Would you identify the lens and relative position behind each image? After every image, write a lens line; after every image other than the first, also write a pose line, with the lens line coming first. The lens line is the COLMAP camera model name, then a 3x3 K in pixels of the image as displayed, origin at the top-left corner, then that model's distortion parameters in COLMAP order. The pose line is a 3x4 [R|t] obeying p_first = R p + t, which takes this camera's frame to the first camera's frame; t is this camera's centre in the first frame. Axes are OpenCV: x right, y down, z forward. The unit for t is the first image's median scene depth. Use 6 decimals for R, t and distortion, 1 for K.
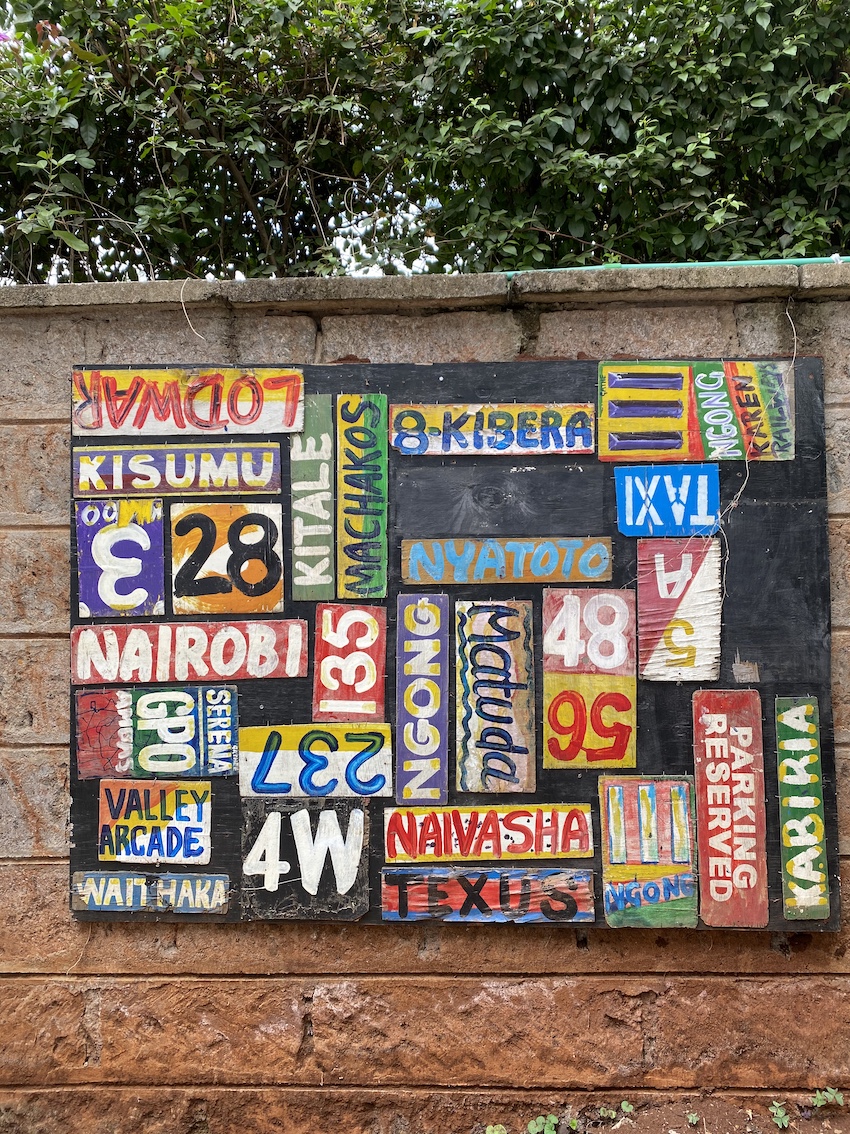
lens RADIAL K [[852.4, 0, 418.6], [0, 852.4, 536.0], [0, 0, 1]] dist [0.397938, -0.242395]
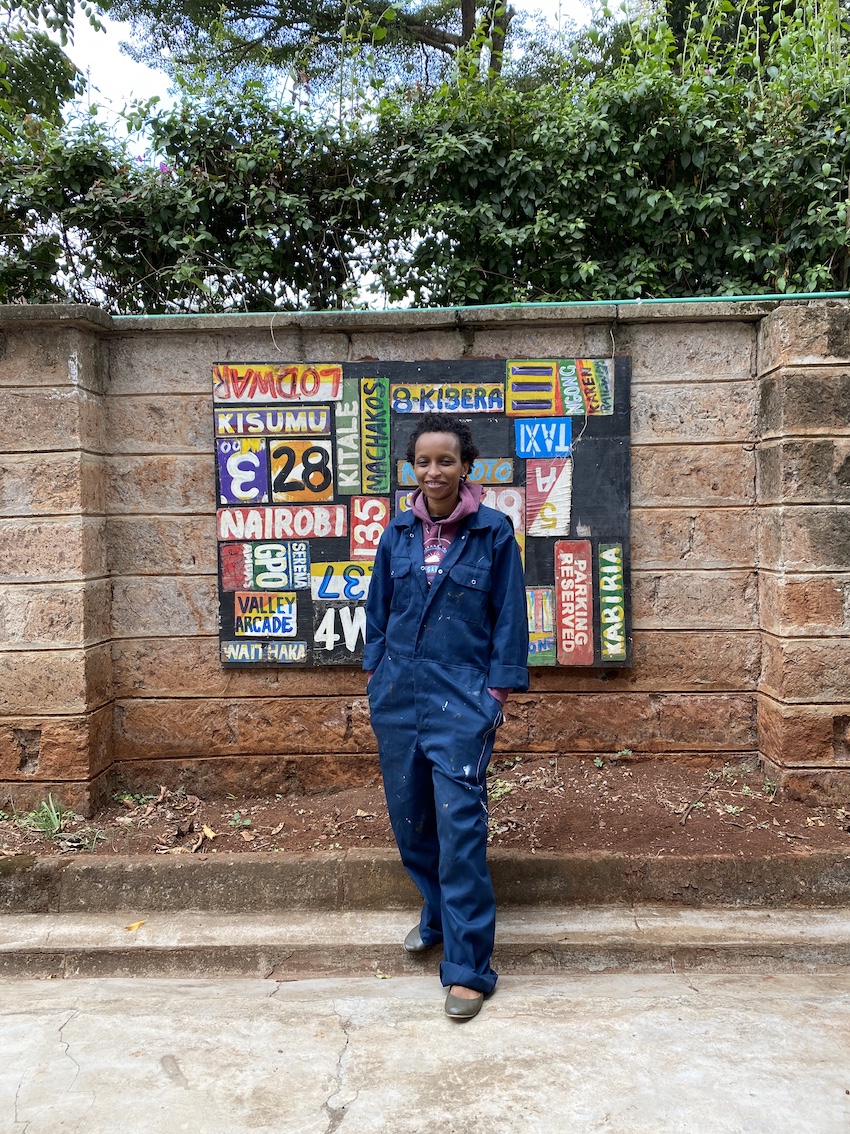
lens RADIAL K [[852.4, 0, 418.6], [0, 852.4, 536.0], [0, 0, 1]] dist [0.397938, -0.242395]
pose [[0.999952, -0.005799, 0.007935, 0.008386], [0.005281, 0.997951, 0.063758, 0.045454], [-0.008289, -0.063713, 0.997934, -0.772421]]
